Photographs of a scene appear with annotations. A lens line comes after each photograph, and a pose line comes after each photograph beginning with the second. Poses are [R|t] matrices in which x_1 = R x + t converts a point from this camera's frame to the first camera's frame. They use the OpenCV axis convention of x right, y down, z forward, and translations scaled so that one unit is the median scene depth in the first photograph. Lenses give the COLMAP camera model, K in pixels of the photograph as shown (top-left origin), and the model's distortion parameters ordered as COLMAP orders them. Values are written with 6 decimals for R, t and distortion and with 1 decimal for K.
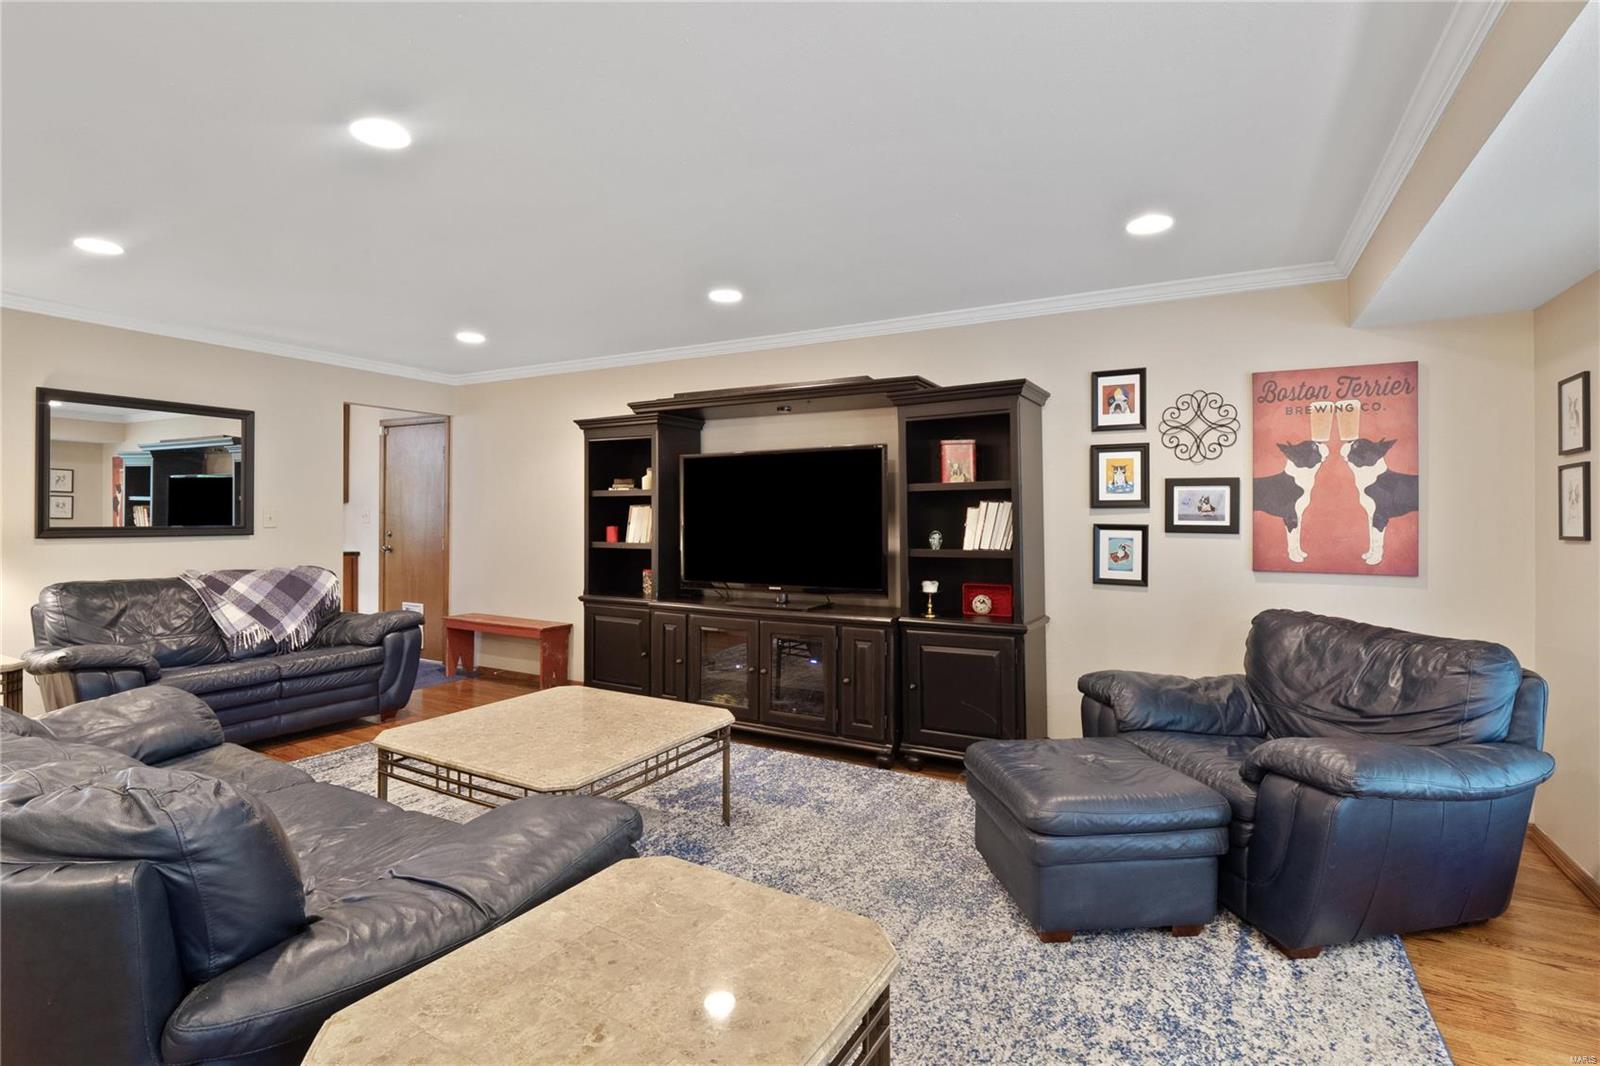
lens RADIAL K [[777.6, 0, 777.0], [0, 777.6, 515.8], [0, 0, 1]] dist [-0.019824, -0.000230]
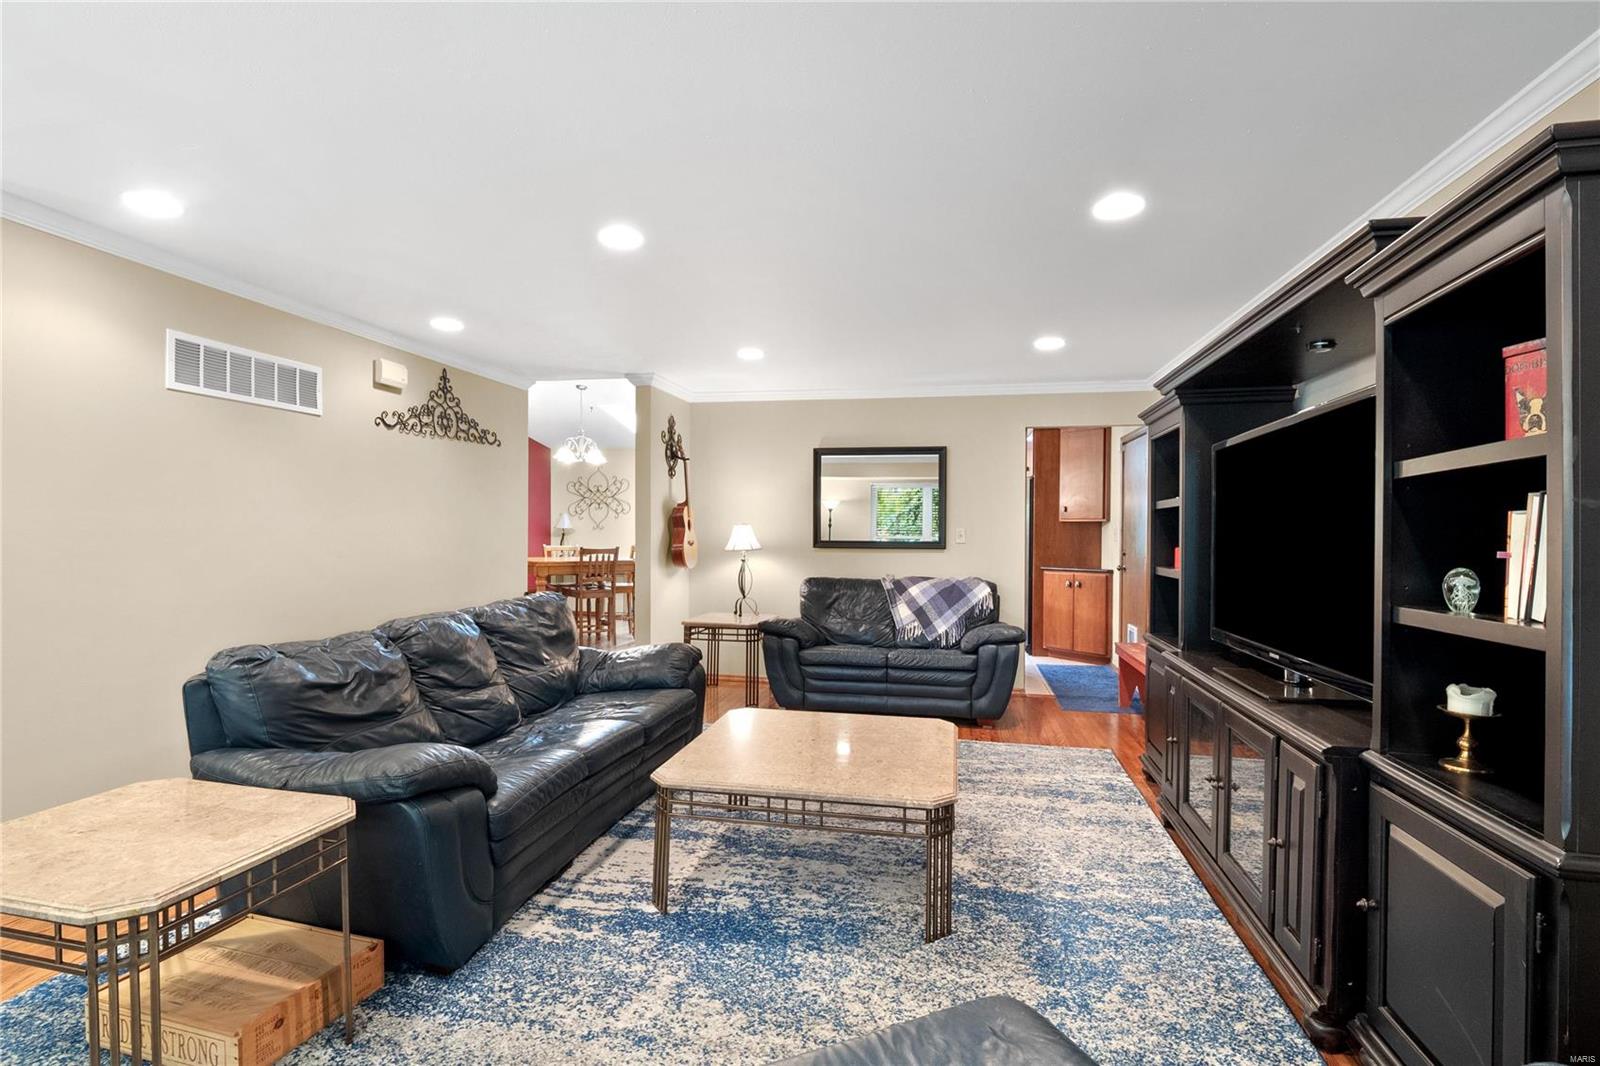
lens RADIAL K [[756.9, 0, 798.6], [0, 756.9, 521.6], [0, 0, 1]] dist [-0.011417, -0.000106]
pose [[0.317591, -0.010906, -0.948165, 0.451509], [-0.008933, 0.999855, -0.014493, 0.000251], [0.948186, 0.013073, 0.317447, 0.482089]]
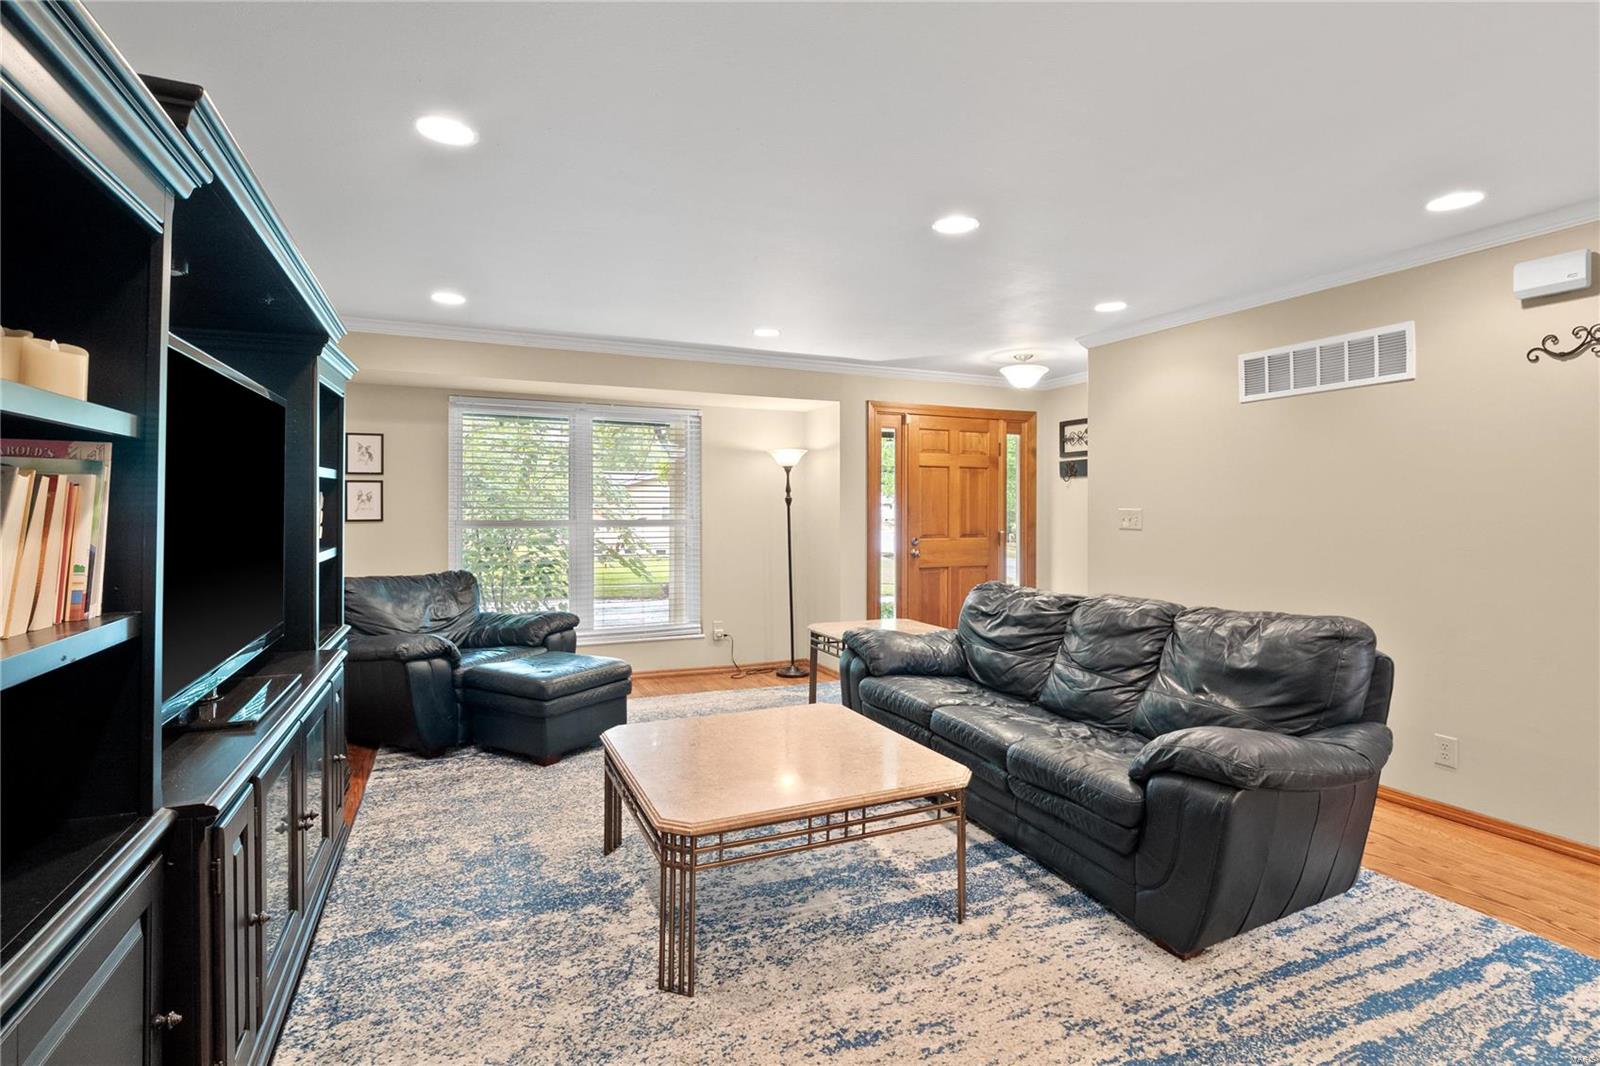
lens RADIAL K [[756.9, 0, 798.6], [0, 756.9, 521.6], [0, 0, 1]] dist [-0.011417, -0.000106]
pose [[-0.817700, -0.014981, 0.575449, -0.567418], [-0.004547, 0.999798, 0.019567, -0.006371], [-0.575626, 0.013384, -0.817603, 1.212887]]
